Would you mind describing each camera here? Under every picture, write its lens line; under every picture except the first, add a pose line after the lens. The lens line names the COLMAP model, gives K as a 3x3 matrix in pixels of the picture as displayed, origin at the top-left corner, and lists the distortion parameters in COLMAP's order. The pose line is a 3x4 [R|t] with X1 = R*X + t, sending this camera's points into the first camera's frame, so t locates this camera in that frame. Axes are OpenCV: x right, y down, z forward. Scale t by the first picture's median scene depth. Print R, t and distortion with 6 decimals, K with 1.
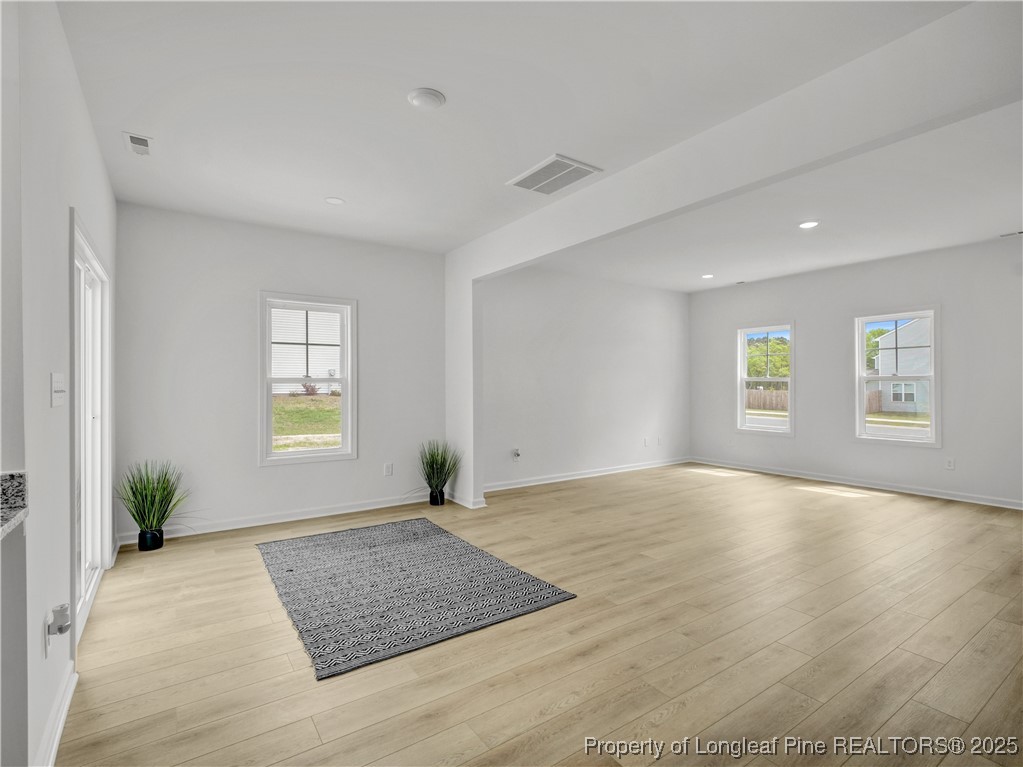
lens RADIAL K [[499.2, 0, 511.5], [0, 499.2, 383.5], [0, 0, 1]] dist [-0.003249, 0.000017]
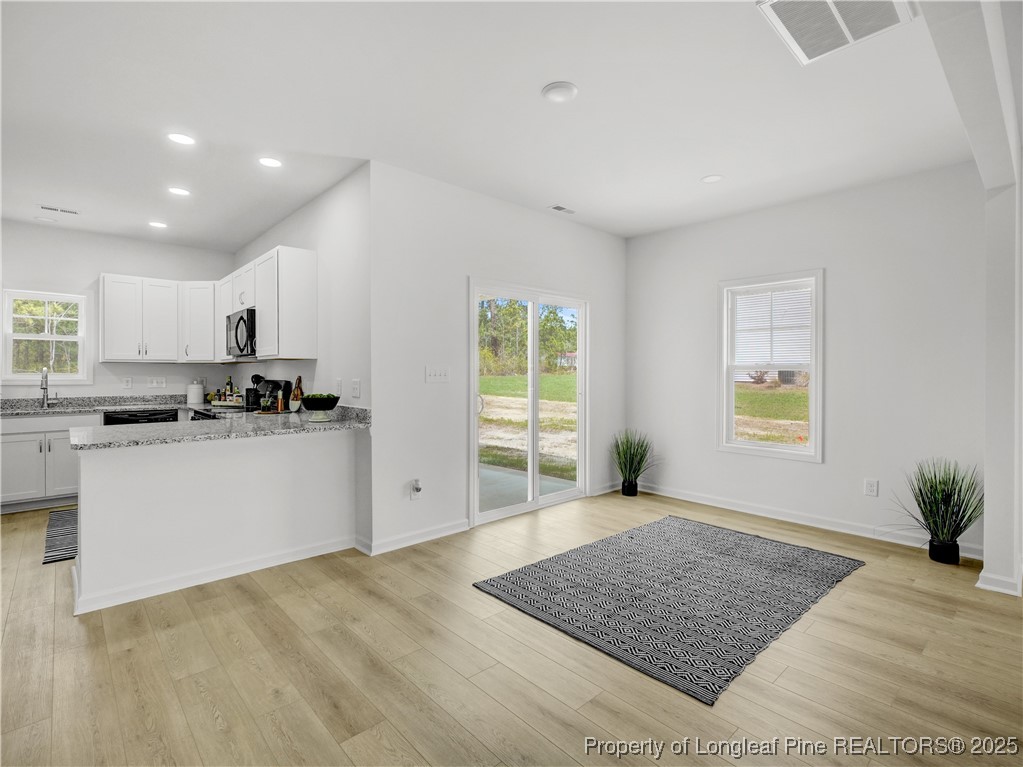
lens RADIAL K [[495.0, 0, 510.3], [0, 495.0, 377.5], [0, 0, 1]] dist [-0.012895, 0.007495]
pose [[0.138173, 0.010950, -0.990348, 0.426176], [-0.000418, 0.999939, 0.010997, 0.001792], [0.990408, -0.001105, 0.138169, 0.396976]]
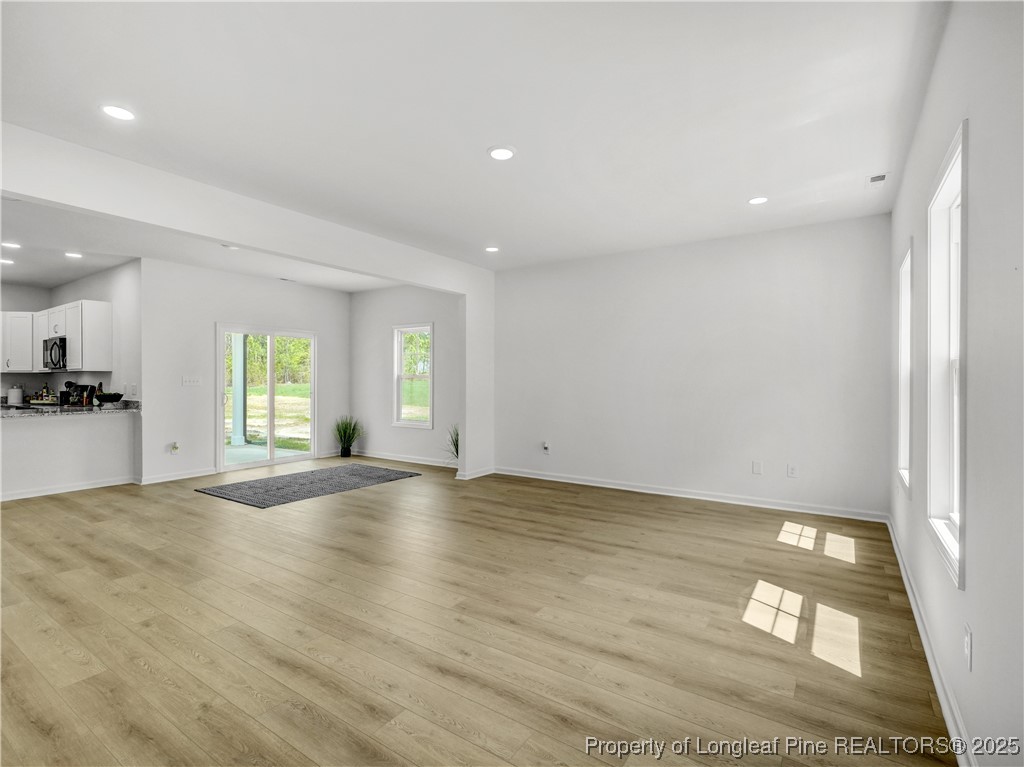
lens RADIAL K [[495.5, 0, 510.8], [0, 495.5, 377.5], [0, 0, 1]] dist [-0.012895, 0.007495]
pose [[0.364230, -0.002100, -0.931306, 1.169290], [0.000918, 0.999998, -0.001896, 0.000096], [0.931308, -0.000164, 0.364232, 0.702907]]
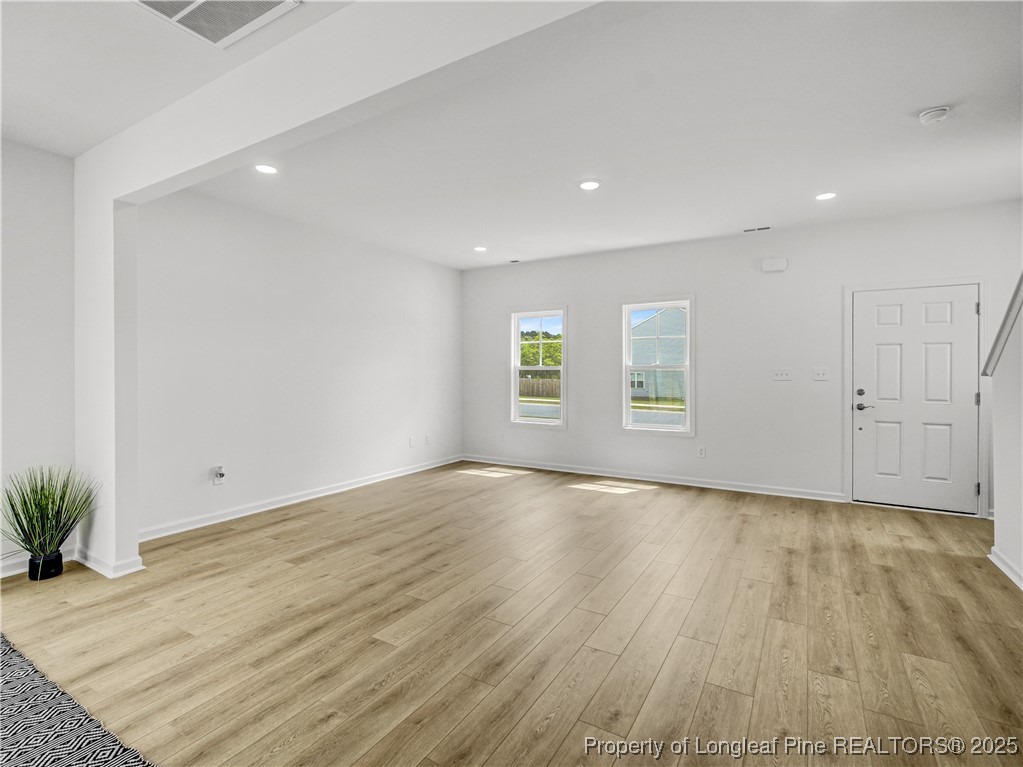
lens RADIAL K [[495.0, 0, 510.3], [0, 495.0, 377.5], [0, 0, 1]] dist [-0.012895, 0.007495]
pose [[0.910874, -0.000635, 0.412685, 0.118757], [-0.003923, 0.999940, 0.010196, -0.000005], [-0.412667, -0.010906, 0.910817, 0.268282]]
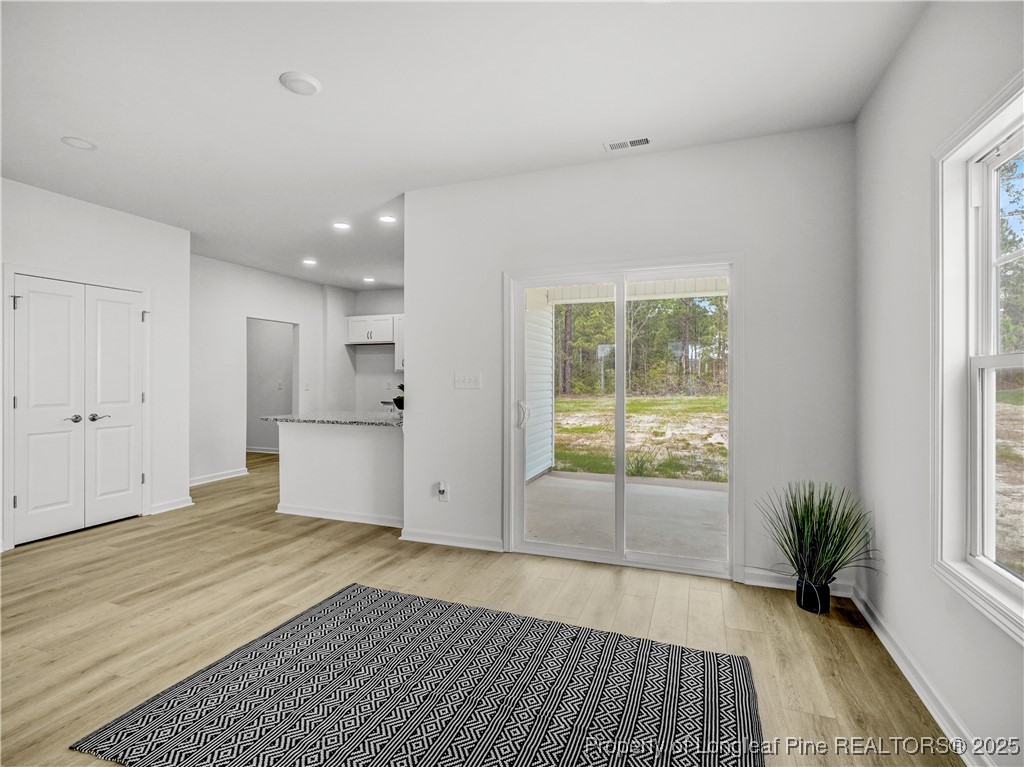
lens RADIAL K [[495.5, 0, 510.8], [0, 495.5, 377.5], [0, 0, 1]] dist [-0.012895, 0.007495]
pose [[-0.821500, 0.005312, -0.570183, 0.021269], [0.005393, 0.999984, 0.001547, 0.000574], [0.570182, -0.001804, -0.821516, 1.052520]]
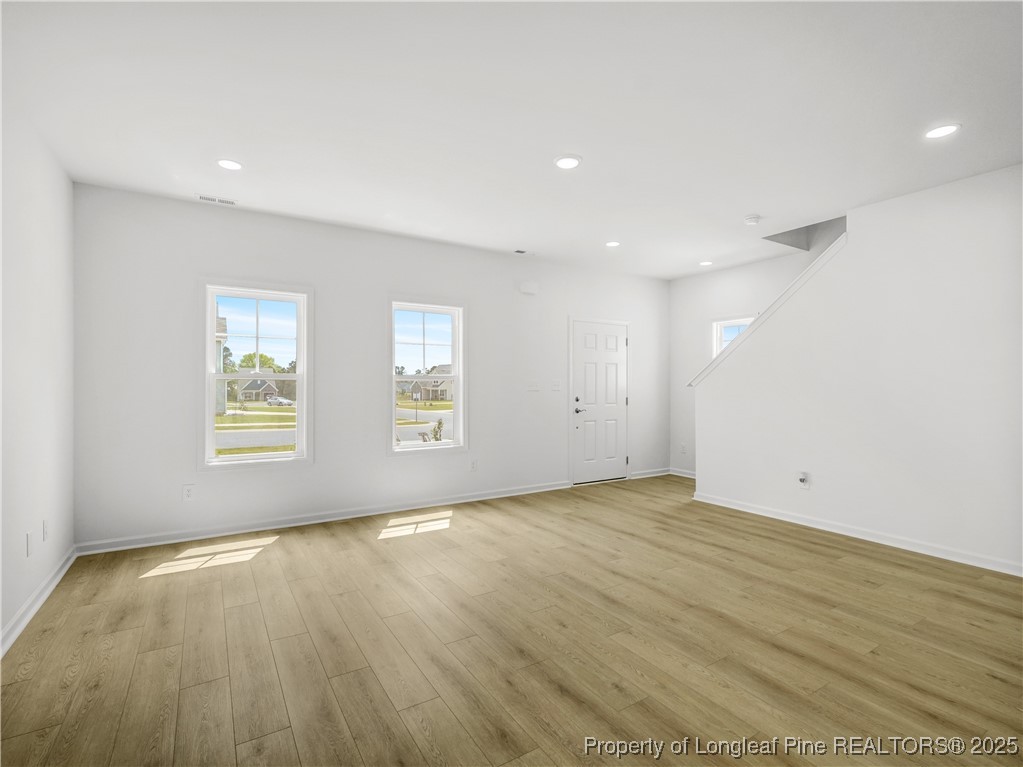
lens RADIAL K [[495.0, 0, 510.3], [0, 495.0, 377.5], [0, 0, 1]] dist [-0.012895, 0.007495]
pose [[0.045791, 0.017691, 0.998794, -0.112853], [-0.004779, 0.999836, -0.017491, 0.003983], [-0.998940, -0.003973, 0.045868, 0.975203]]
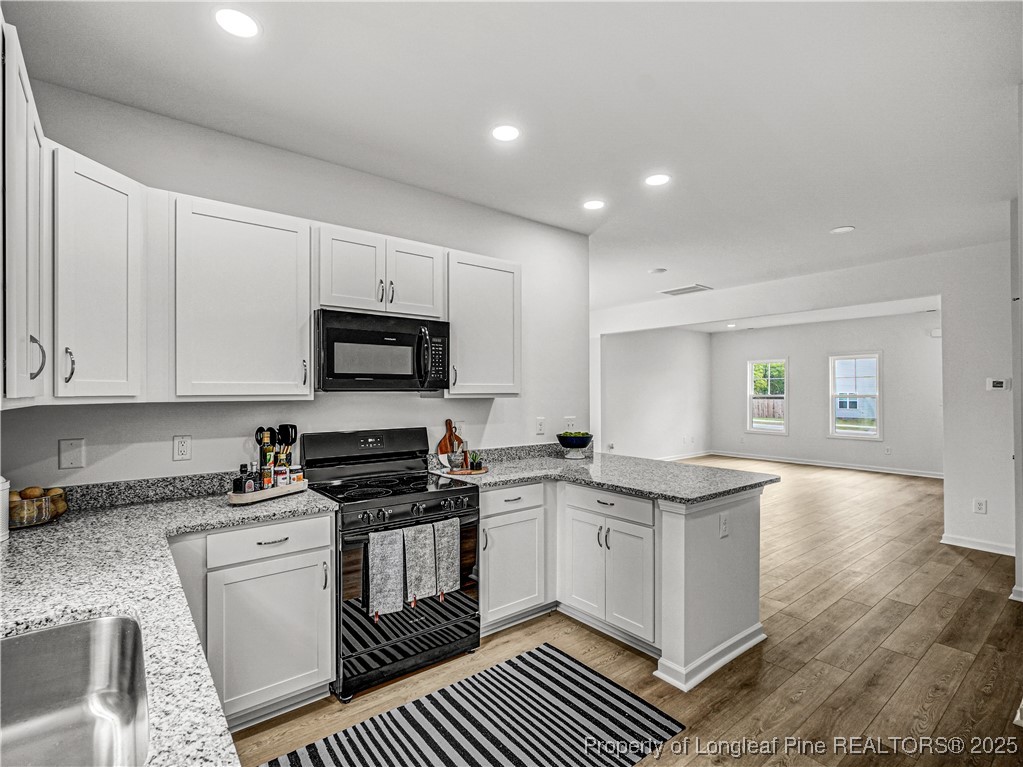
lens RADIAL K [[495.0, 0, 510.3], [0, 495.0, 377.5], [0, 0, 1]] dist [-0.012895, 0.007495]
pose [[0.997480, 0.010243, 0.070201, -0.444363], [-0.008800, 0.999744, -0.020830, -0.034178], [-0.070396, 0.020159, 0.997315, -0.492299]]
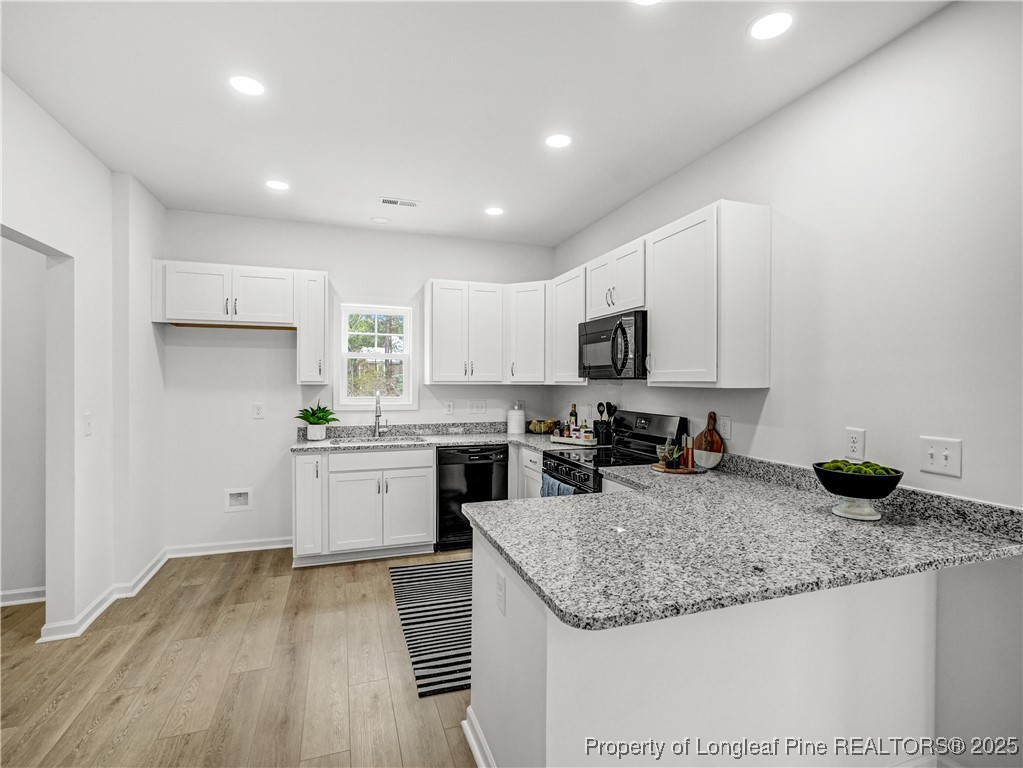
lens RADIAL K [[499.2, 0, 511.5], [0, 499.2, 384.0], [0, 0, 1]] dist [-0.003249, 0.000017]
pose [[-0.264137, 0.009747, -0.964436, 0.099126], [-0.003658, 0.999932, 0.011107, -0.029899], [0.964478, 0.006461, -0.264083, 0.064667]]
